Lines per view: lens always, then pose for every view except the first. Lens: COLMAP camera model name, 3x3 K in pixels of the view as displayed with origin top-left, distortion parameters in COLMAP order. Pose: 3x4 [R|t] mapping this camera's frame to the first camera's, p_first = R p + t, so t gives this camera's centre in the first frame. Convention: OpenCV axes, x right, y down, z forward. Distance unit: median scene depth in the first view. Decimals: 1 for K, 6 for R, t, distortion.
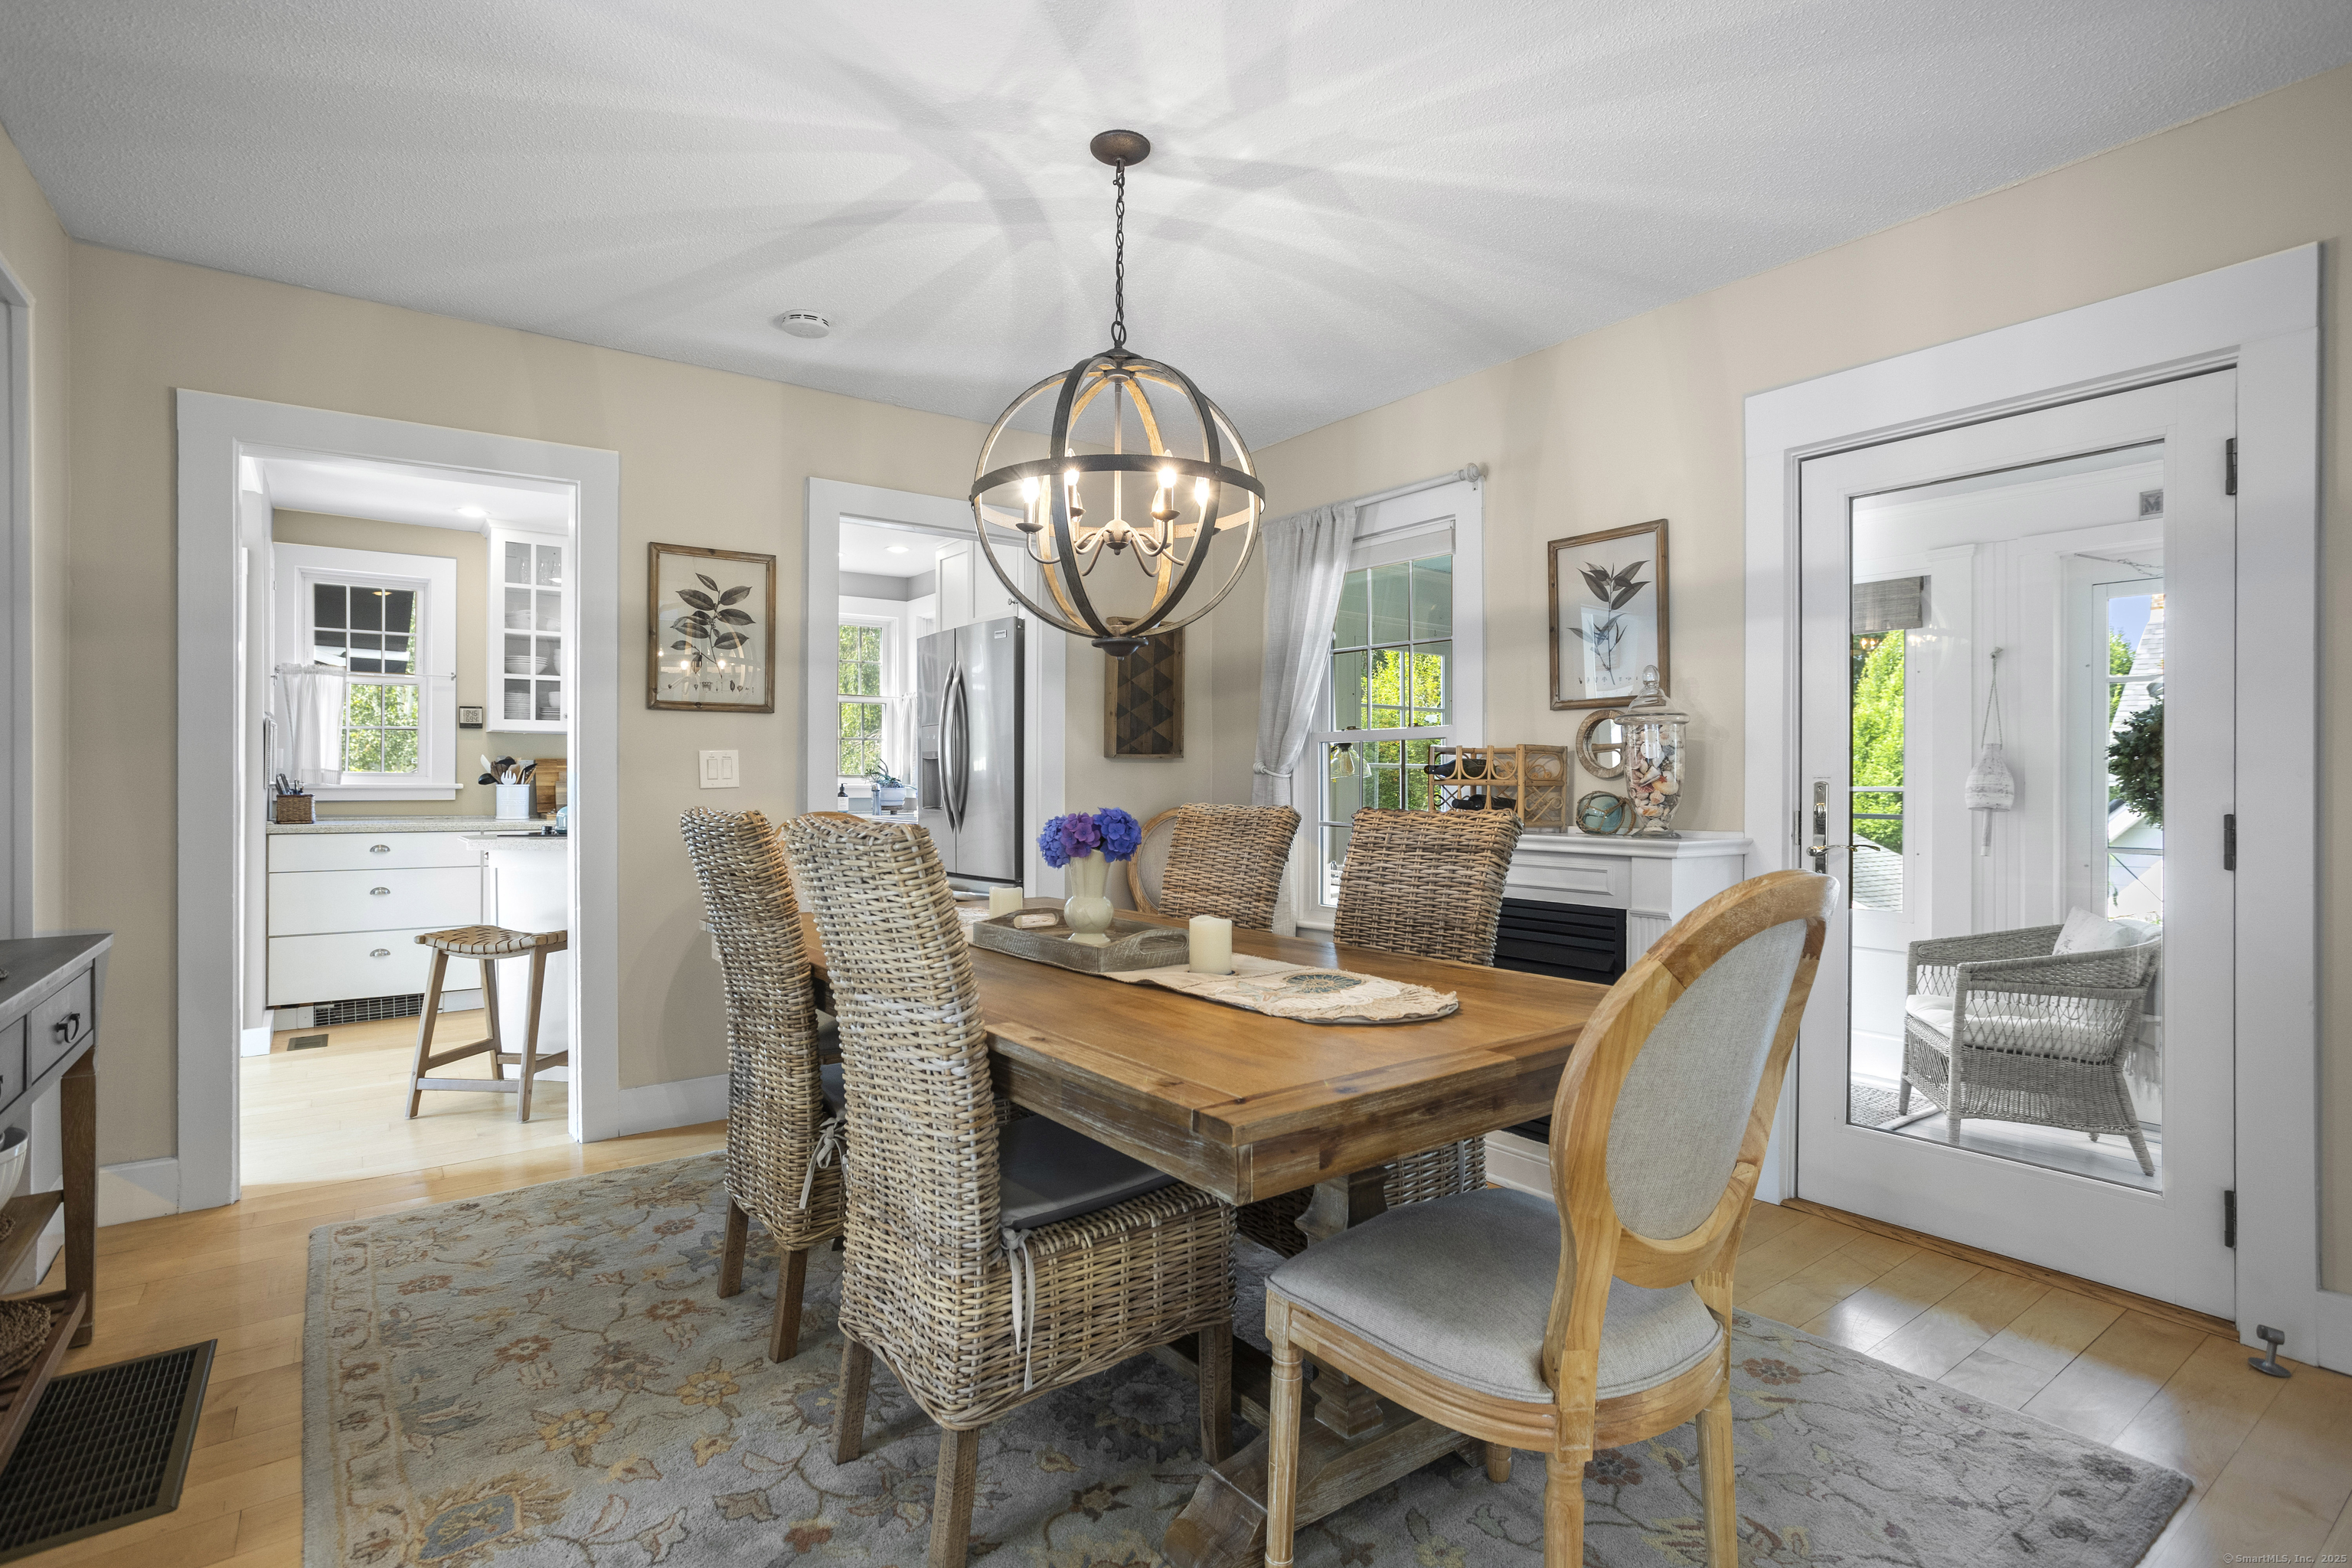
lens RADIAL K [[1123.9, 0, 1176.0], [0, 1123.9, 784.0], [0, 0, 1]] dist [-0.065523, 0.032824]
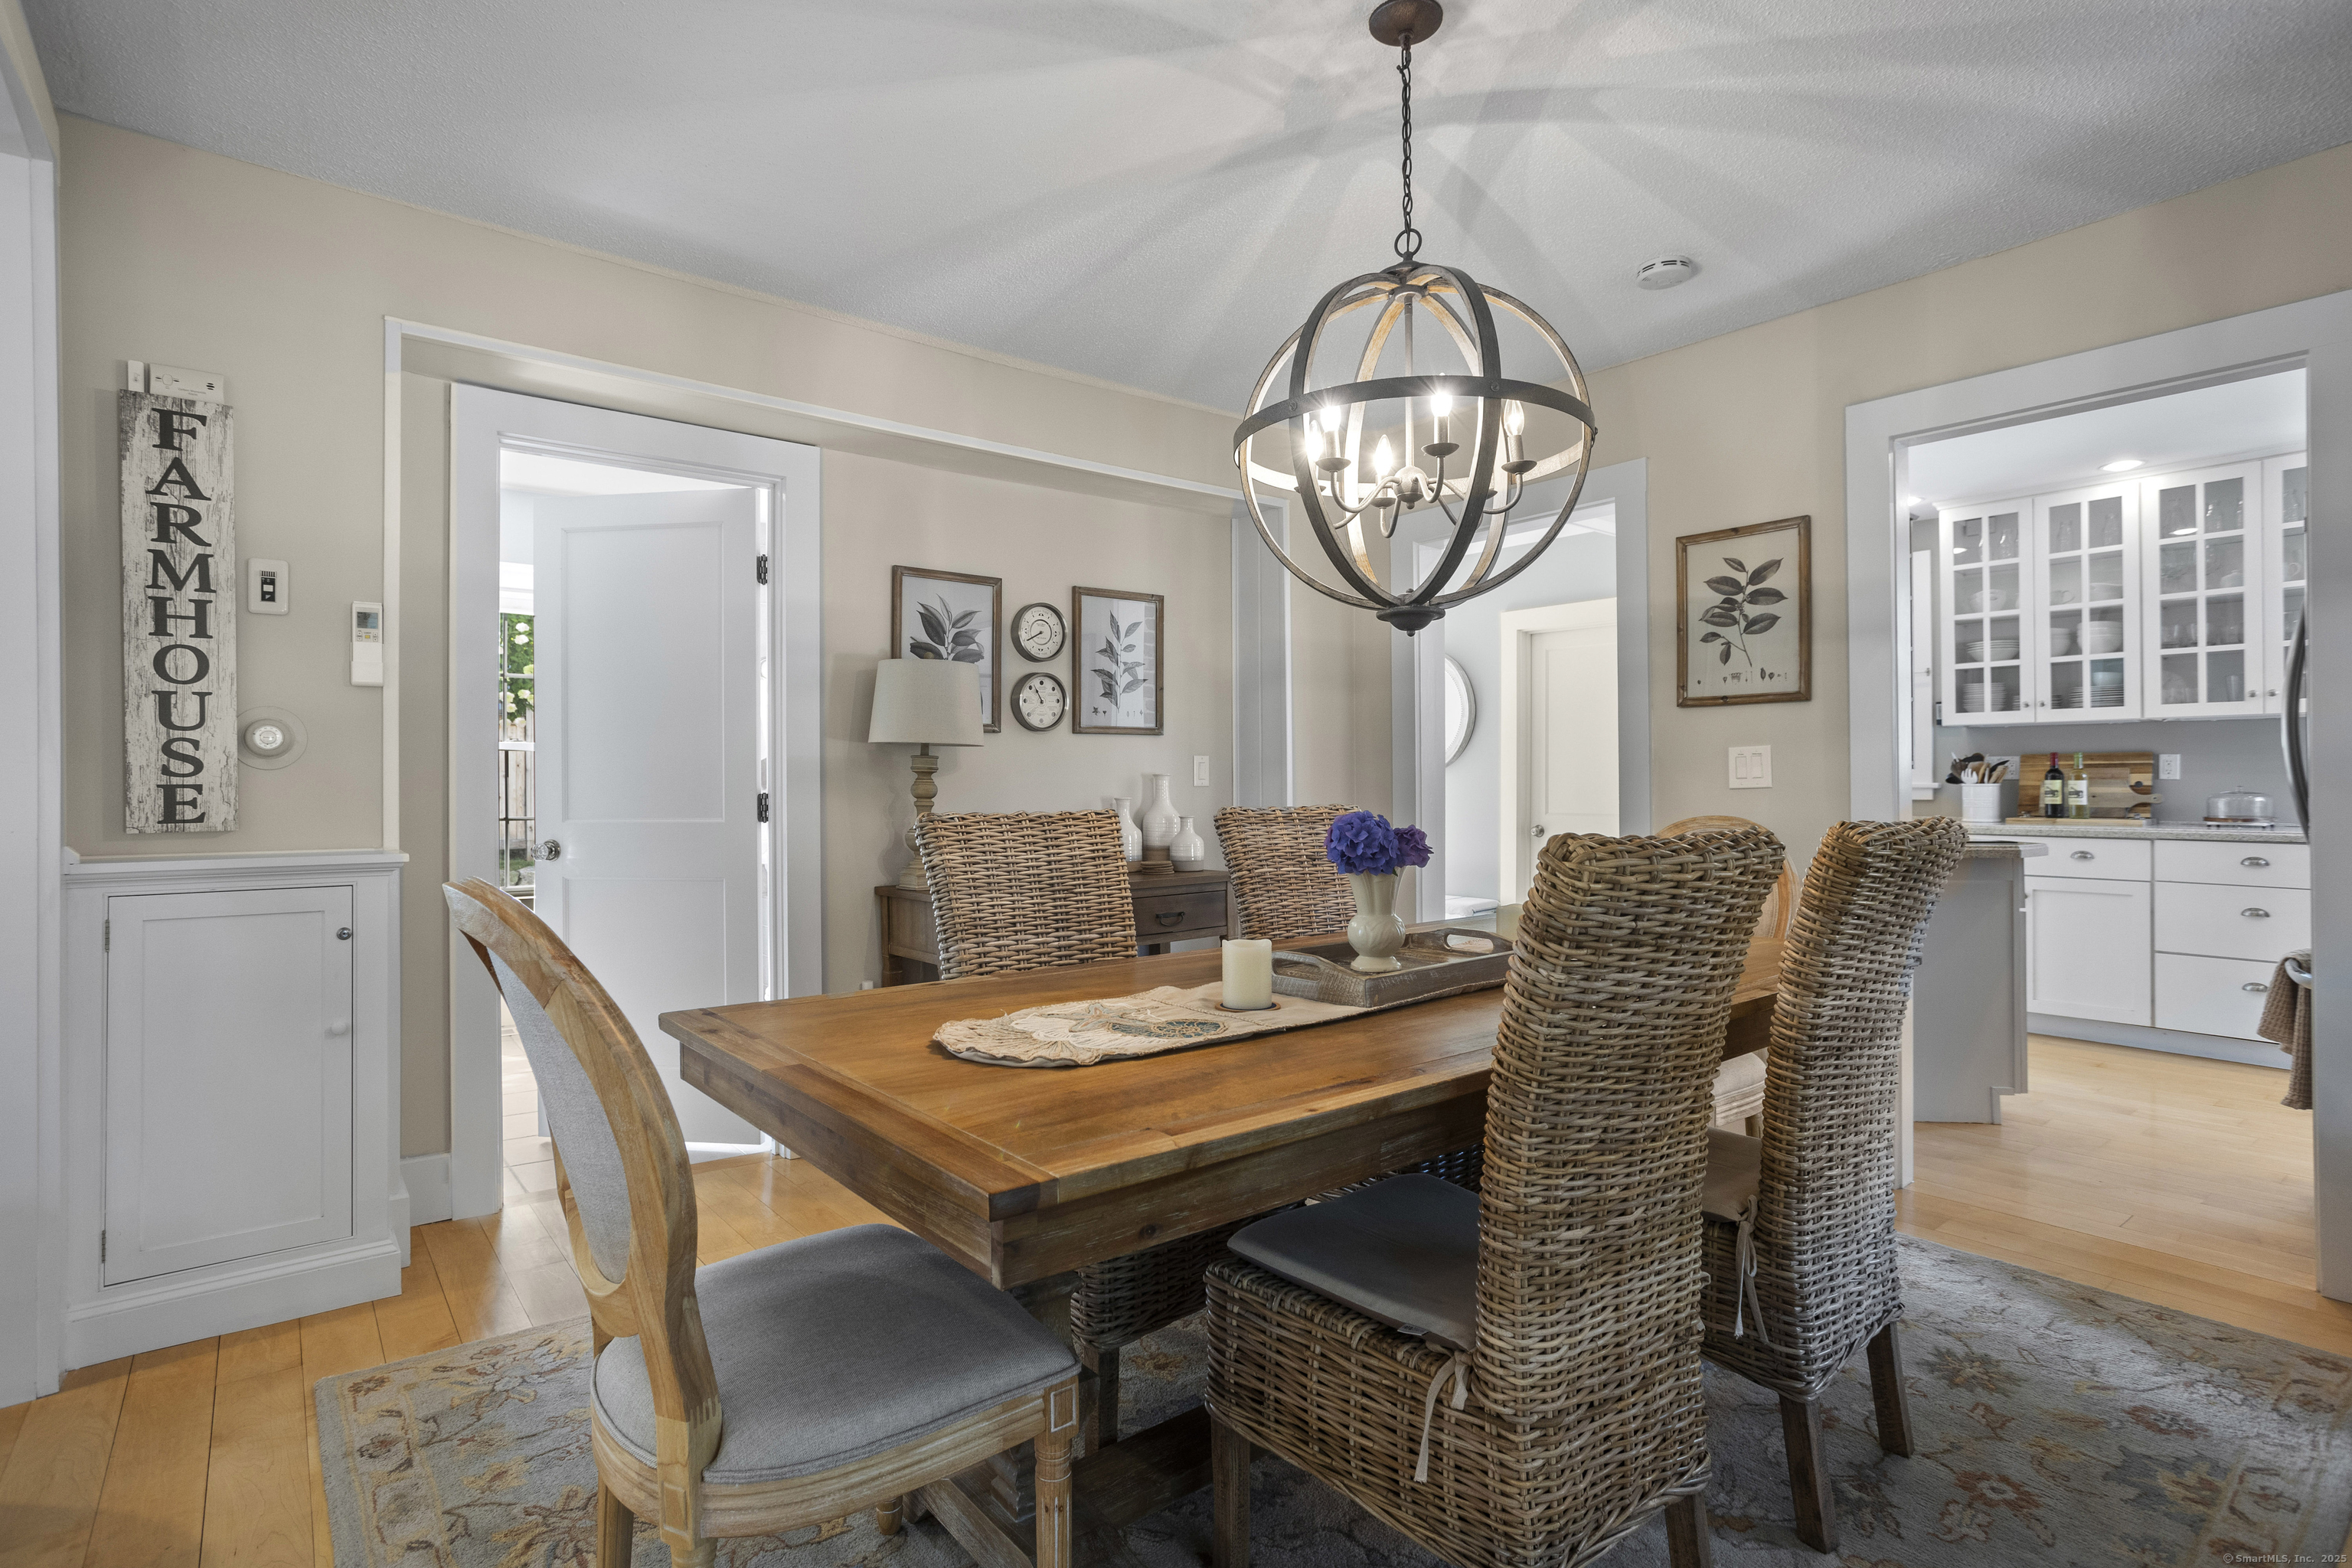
lens RADIAL K [[1151.1, 0, 1178.7], [0, 1151.1, 771.8], [0, 0, 1]] dist [-0.050194, 0.000270]
pose [[0.040323, -0.007796, -0.999156, 0.497429], [-0.001624, 0.999968, -0.007868, -0.001873], [0.999185, 0.001940, 0.040309, 0.501996]]
